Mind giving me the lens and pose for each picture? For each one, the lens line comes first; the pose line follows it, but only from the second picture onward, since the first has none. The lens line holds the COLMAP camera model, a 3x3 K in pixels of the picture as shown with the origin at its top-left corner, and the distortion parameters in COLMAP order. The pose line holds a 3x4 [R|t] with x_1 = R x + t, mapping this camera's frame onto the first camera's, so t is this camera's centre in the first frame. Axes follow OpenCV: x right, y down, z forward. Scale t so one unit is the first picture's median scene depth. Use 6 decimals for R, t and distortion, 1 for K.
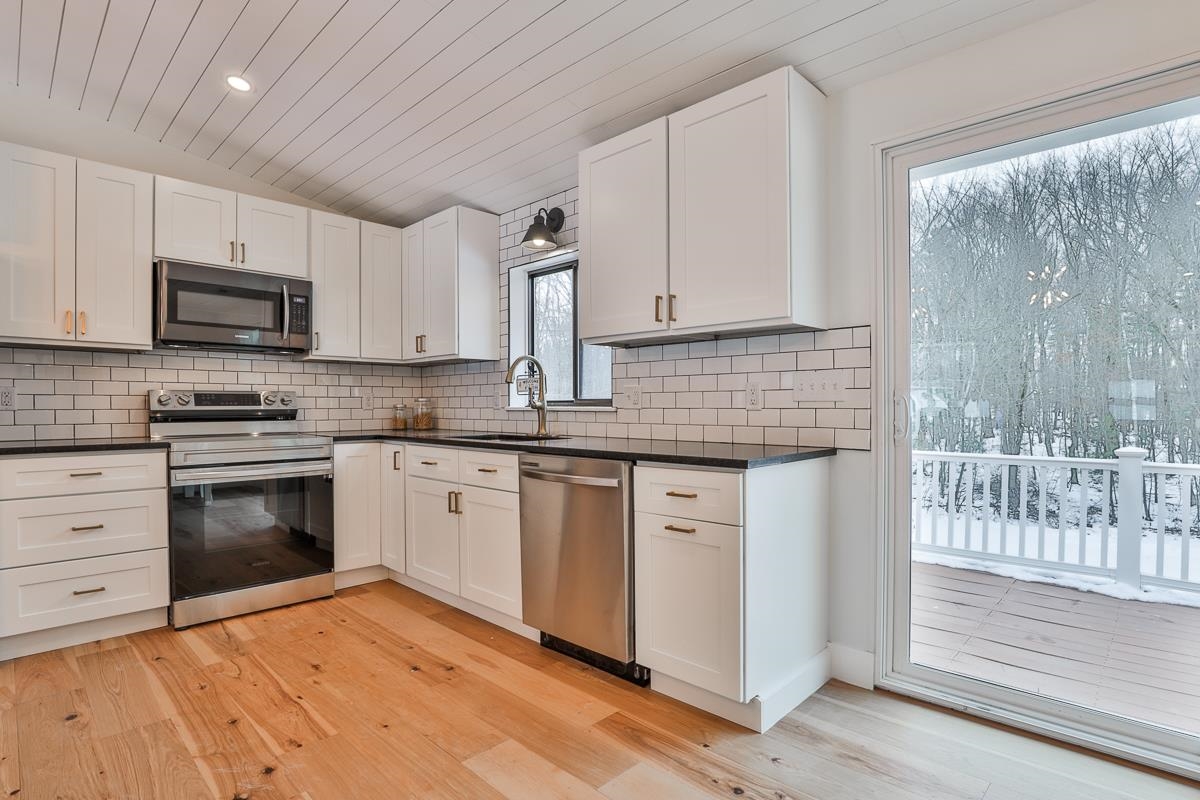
lens RADIAL K [[572.3, 0, 610.3], [0, 572.3, 408.8], [0, 0, 1]] dist [-0.048994, 0.010595]
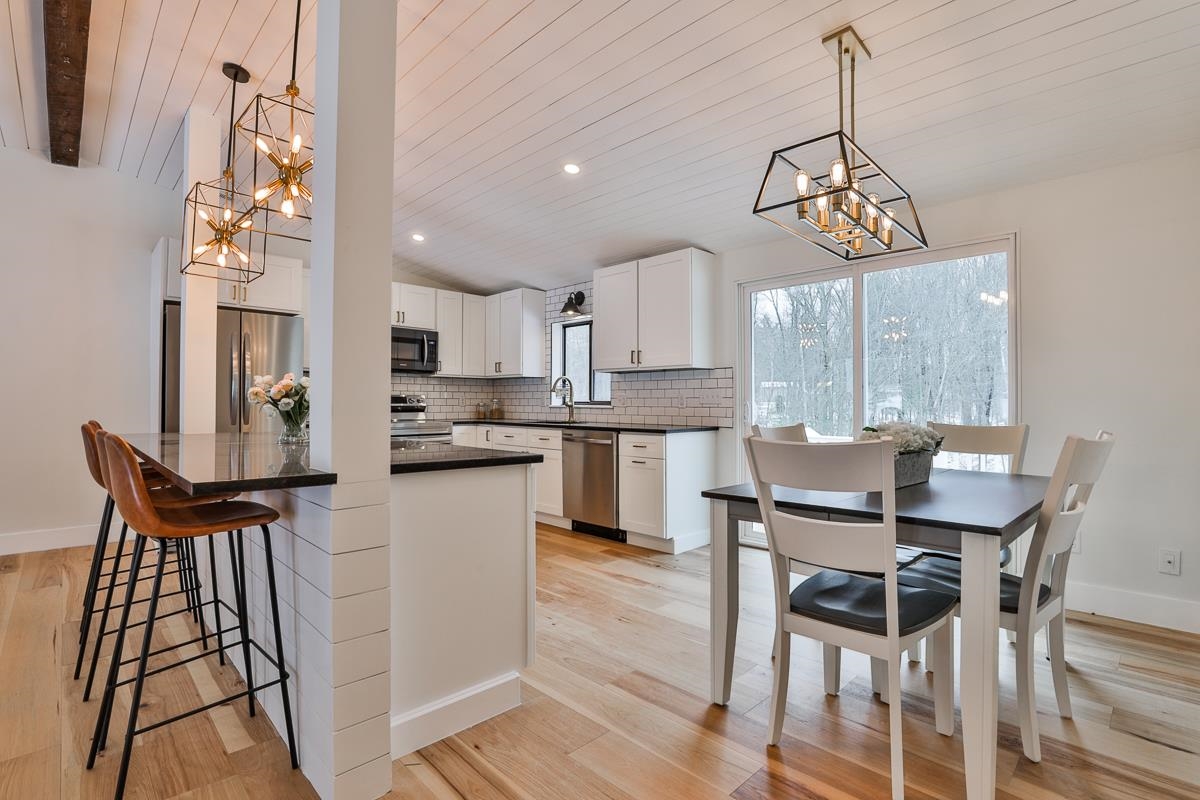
lens RADIAL K [[538.9, 0, 599.0], [0, 538.9, 396.2], [0, 0, 1]] dist [-0.000805, -0.000012]
pose [[0.999202, 0.005494, -0.039550, 0.032116], [-0.006206, 0.999821, -0.017896, -0.002567], [0.039444, 0.018128, 0.999057, -0.687224]]
